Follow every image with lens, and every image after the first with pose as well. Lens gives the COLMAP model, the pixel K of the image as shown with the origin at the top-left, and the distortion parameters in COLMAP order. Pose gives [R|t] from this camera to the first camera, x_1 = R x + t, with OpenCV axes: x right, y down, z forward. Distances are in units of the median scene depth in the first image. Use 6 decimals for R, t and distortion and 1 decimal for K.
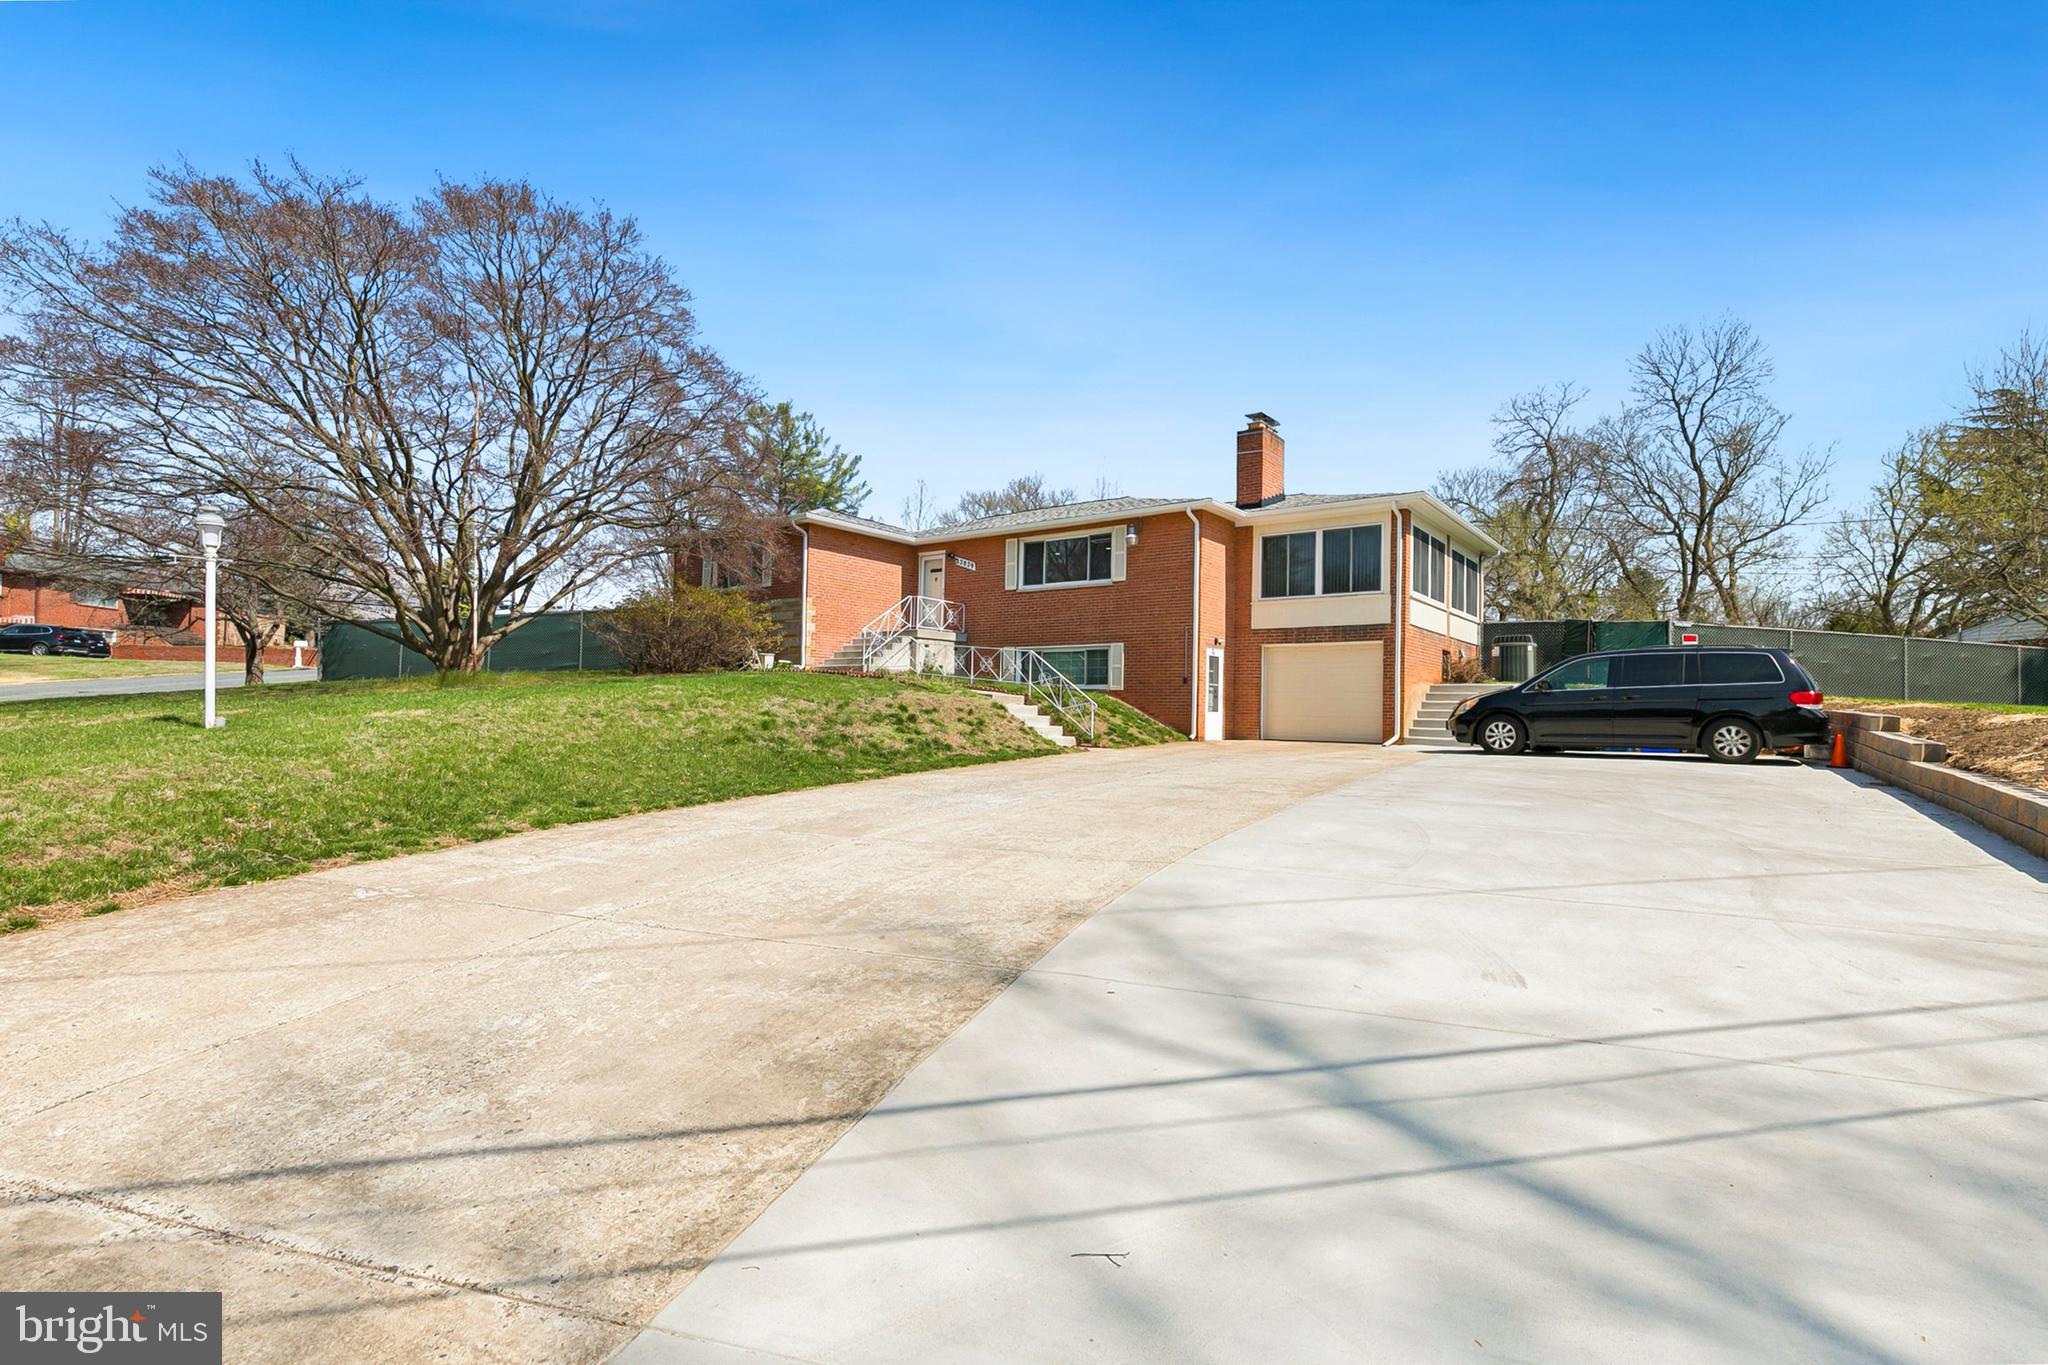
lens RADIAL K [[957.3, 0, 1024.0], [0, 957.3, 682.5], [0, 0, 1]] dist [0.002166, 0.000182]
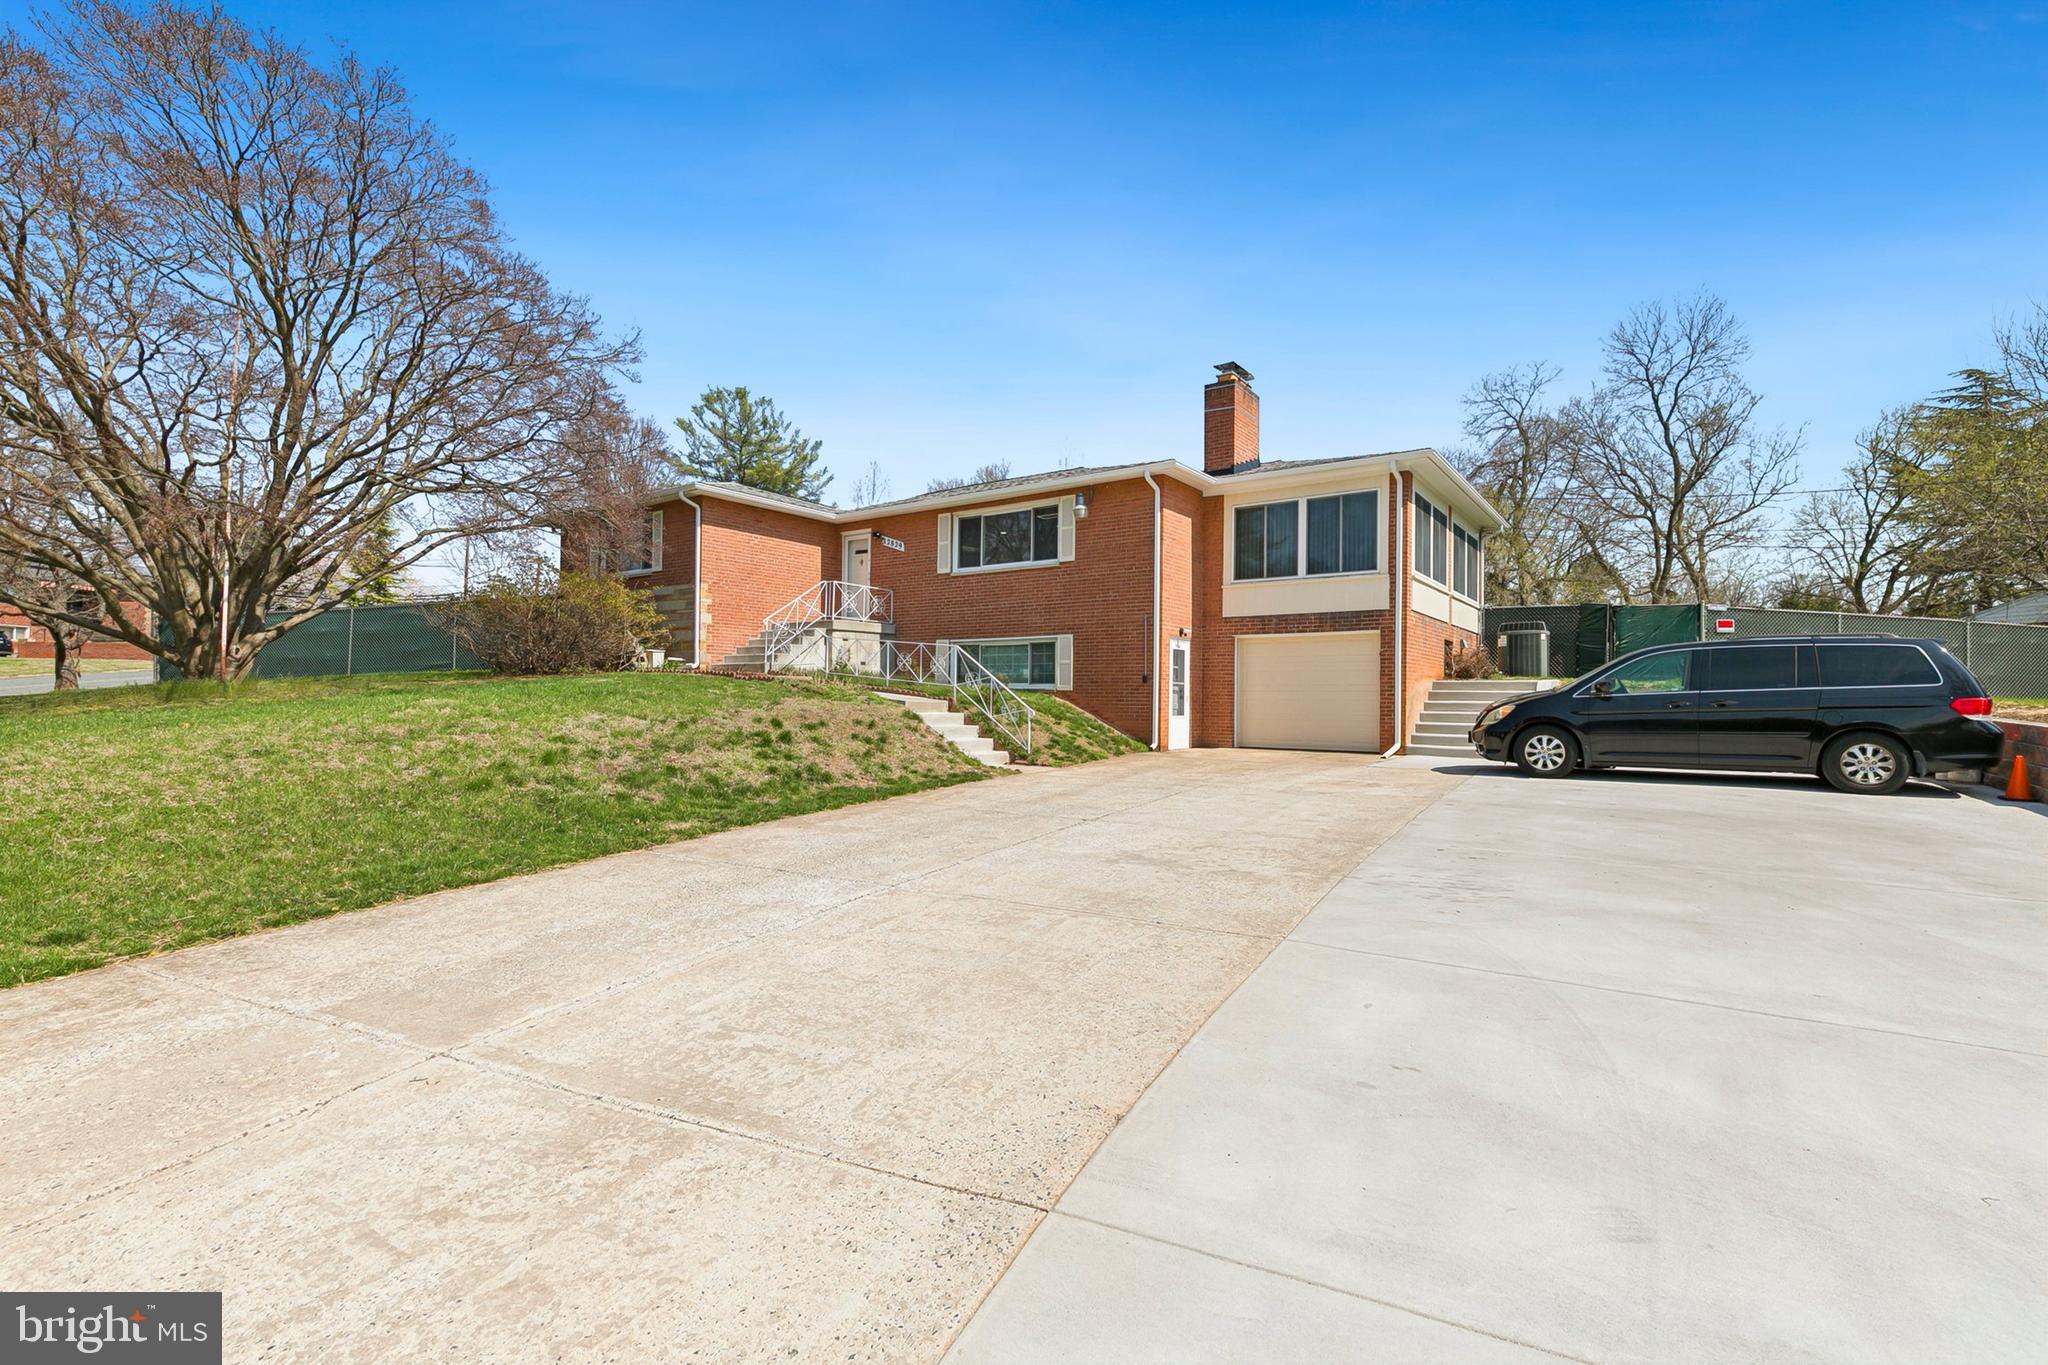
lens RADIAL K [[913.3, 0, 1024.0], [0, 913.3, 682.5], [0, 0, 1]] dist [0.002443, 0.000324]
pose [[0.999702, -0.008616, 0.022819, 0.041731], [0.008264, 0.999846, 0.015472, -0.011644], [-0.022949, -0.015279, 0.999620, 0.190721]]
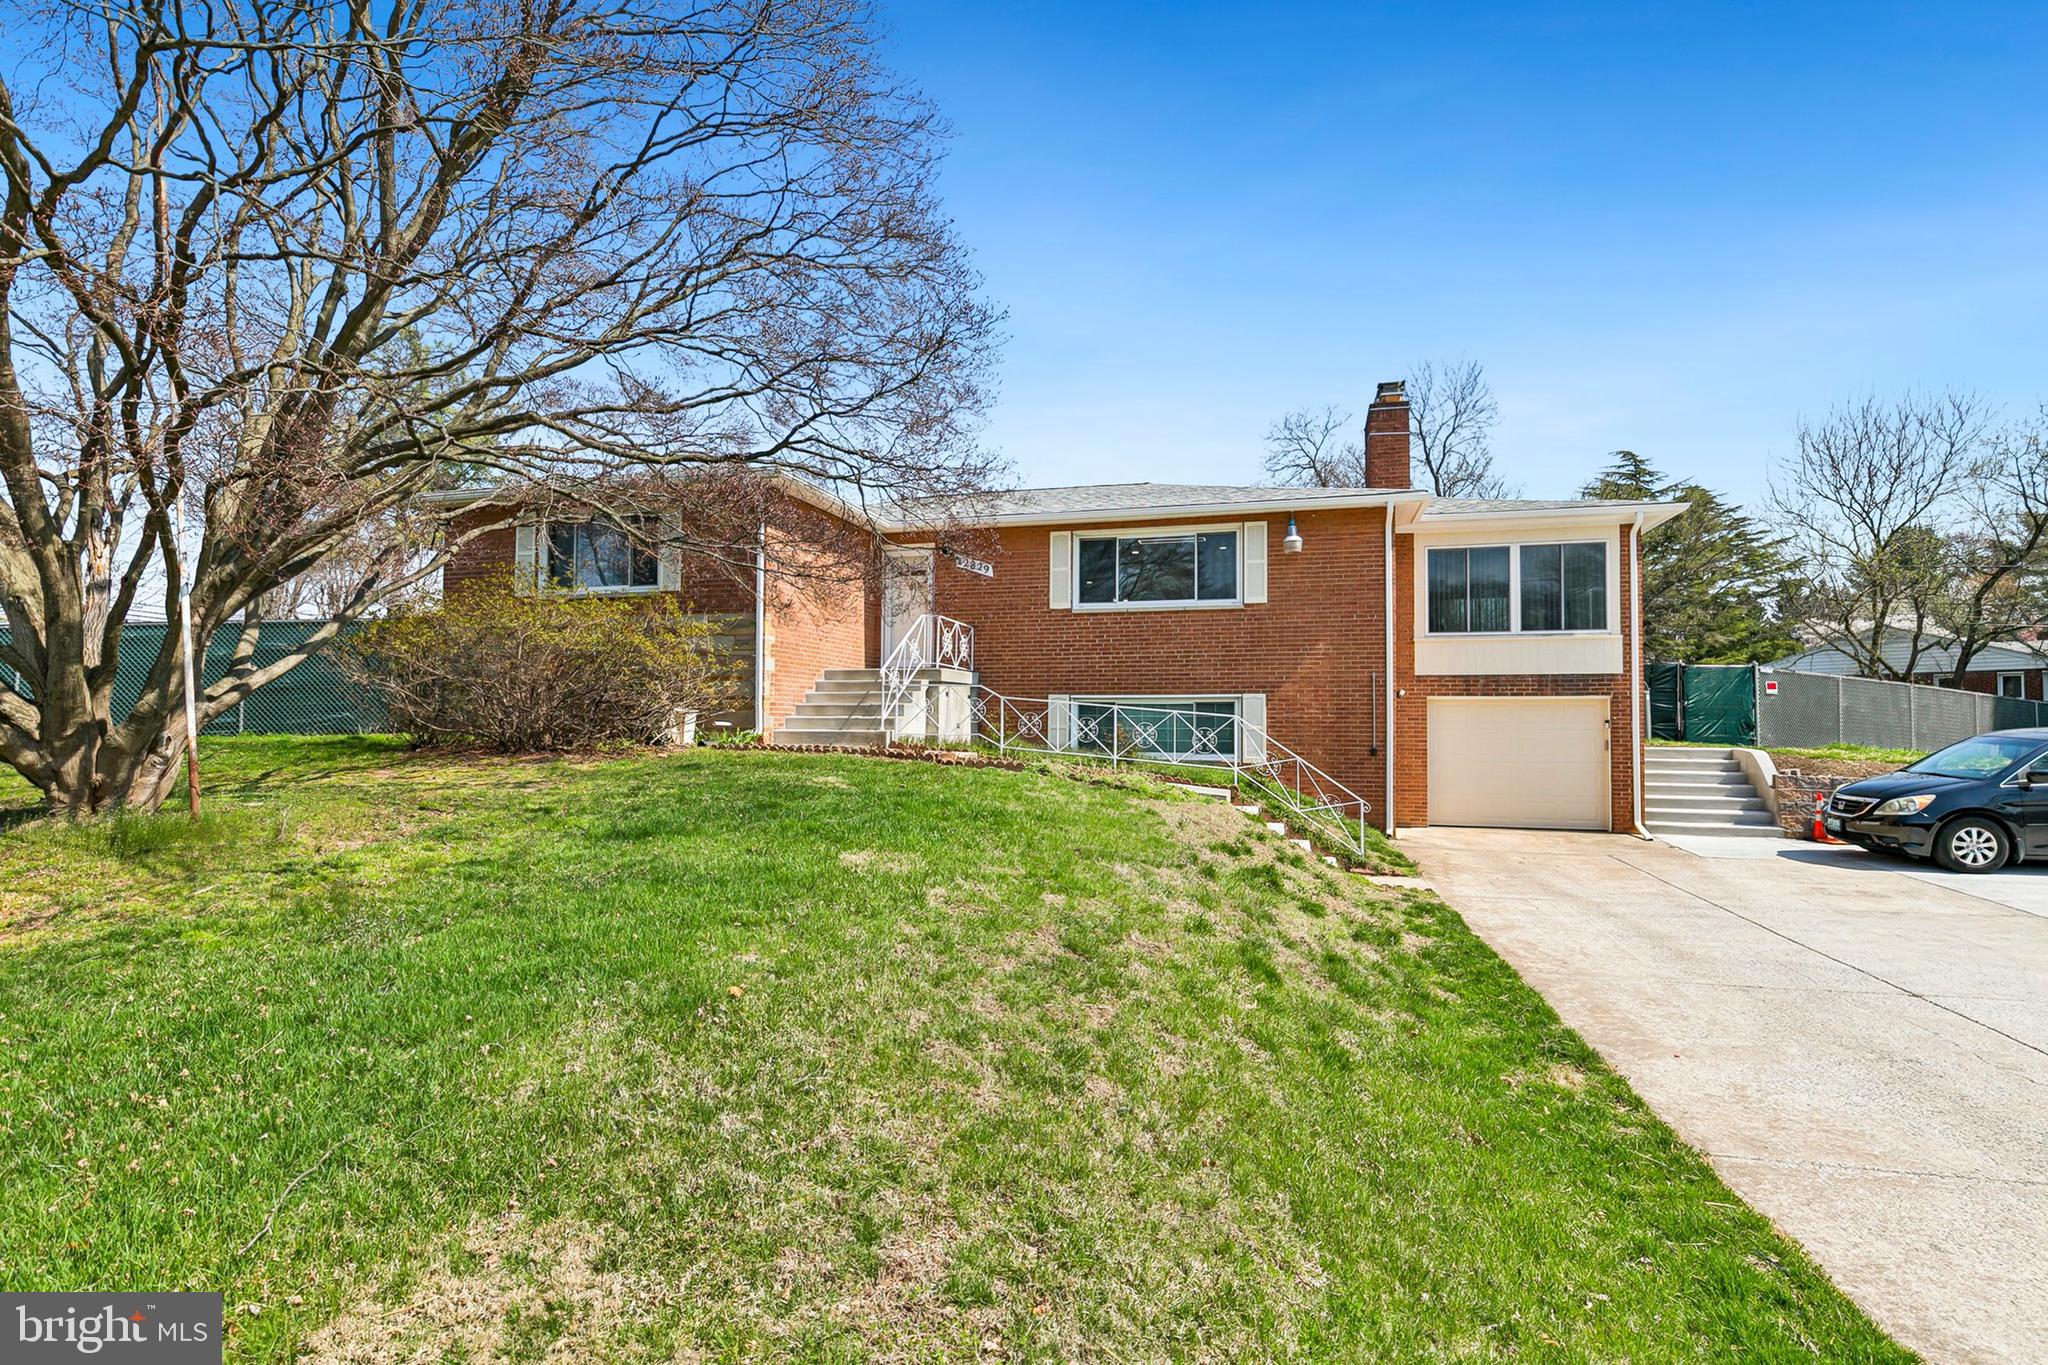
lens RADIAL K [[1001.8, 0, 1024.0], [0, 1001.8, 682.5], [0, 0, 1]] dist [-0.003080, -0.000309]
pose [[0.932390, 0.002835, 0.361443, -0.310459], [0.000195, 0.999965, -0.008346, -0.043519], [-0.361454, 0.007853, 0.932357, 0.393798]]
